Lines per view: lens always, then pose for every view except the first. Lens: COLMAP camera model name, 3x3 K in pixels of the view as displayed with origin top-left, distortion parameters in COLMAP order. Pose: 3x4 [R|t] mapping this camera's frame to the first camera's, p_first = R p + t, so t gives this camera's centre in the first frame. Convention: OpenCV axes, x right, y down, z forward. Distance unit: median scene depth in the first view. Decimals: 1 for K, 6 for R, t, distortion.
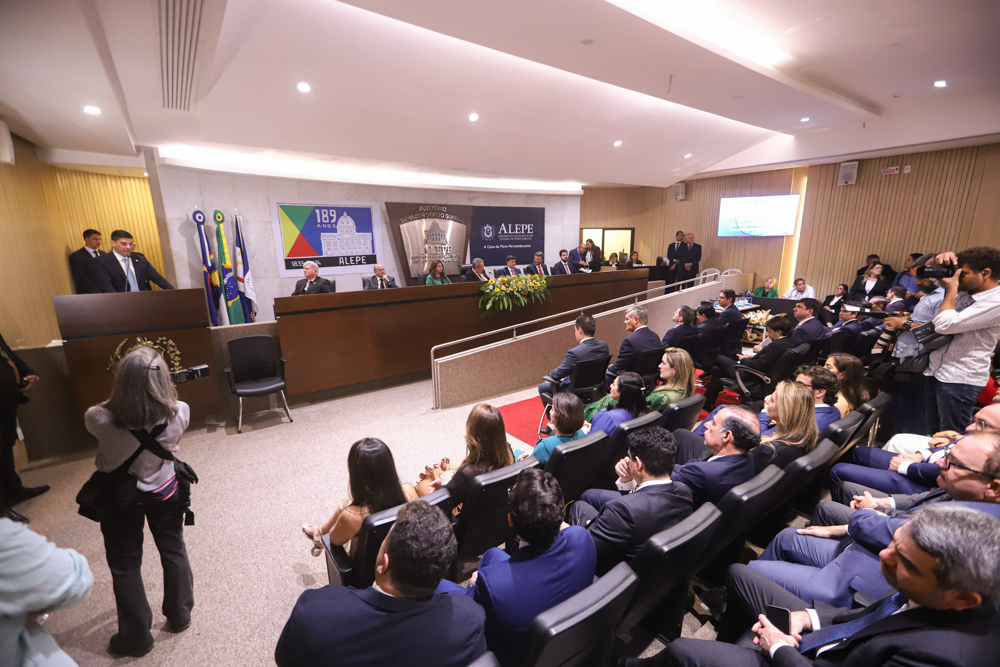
lens RADIAL K [[441.4, 0, 505.0], [0, 441.4, 341.7], [0, 0, 1]] dist [-0.021083, 0.001415]
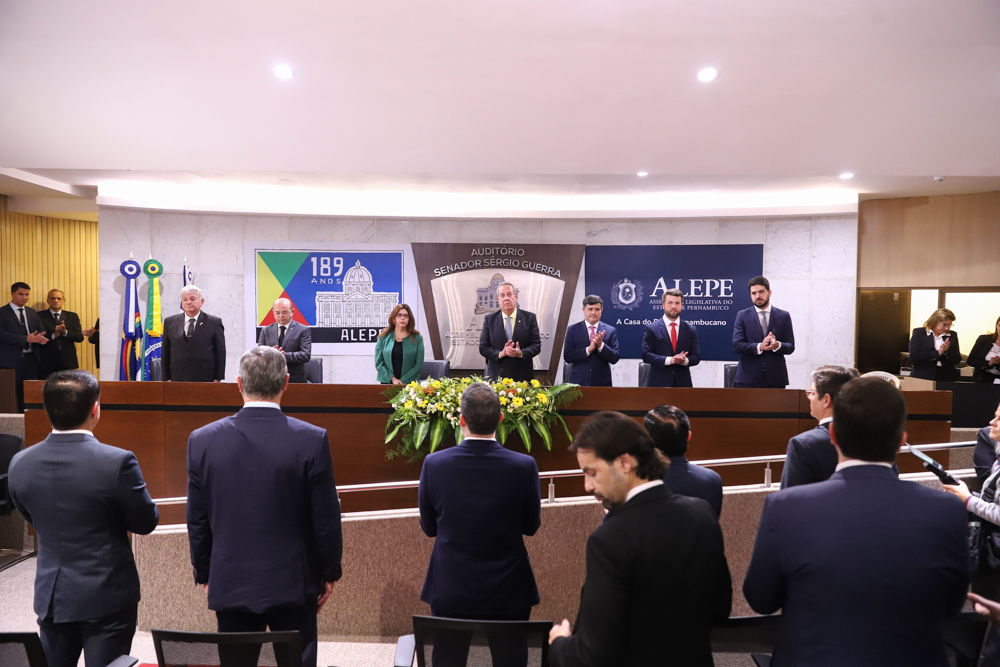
lens RADIAL K [[695.8, 0, 558.5], [0, 695.8, 347.1], [0, 0, 1]] dist [-0.041221, 0.005618]
pose [[0.790966, 0.054116, -0.609463, 0.493445], [-0.157143, 0.980637, -0.116867, -0.098697], [0.591337, 0.188211, 0.784154, 0.403975]]
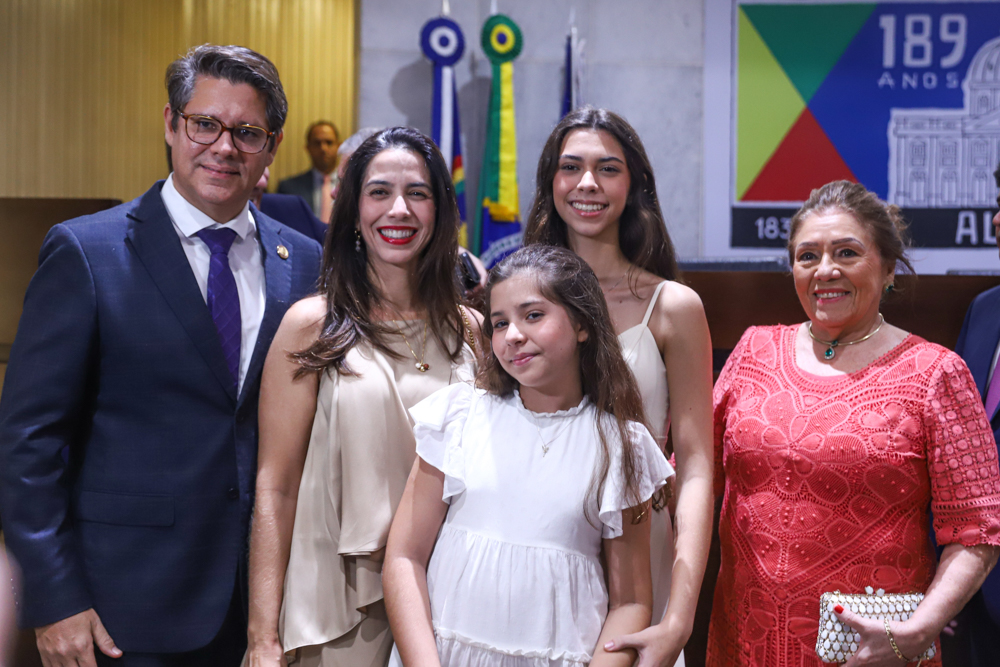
lens RADIAL K [[1134.9, 0, 505.2], [0, 1134.9, 333.4], [0, 0, 1]] dist [-0.037328, 0.000000]
pose [[0.635120, 0.061870, -0.769931, -0.064974], [-0.196732, 0.976871, -0.083786, -0.031430], [0.746940, 0.204684, 0.632602, 0.458359]]
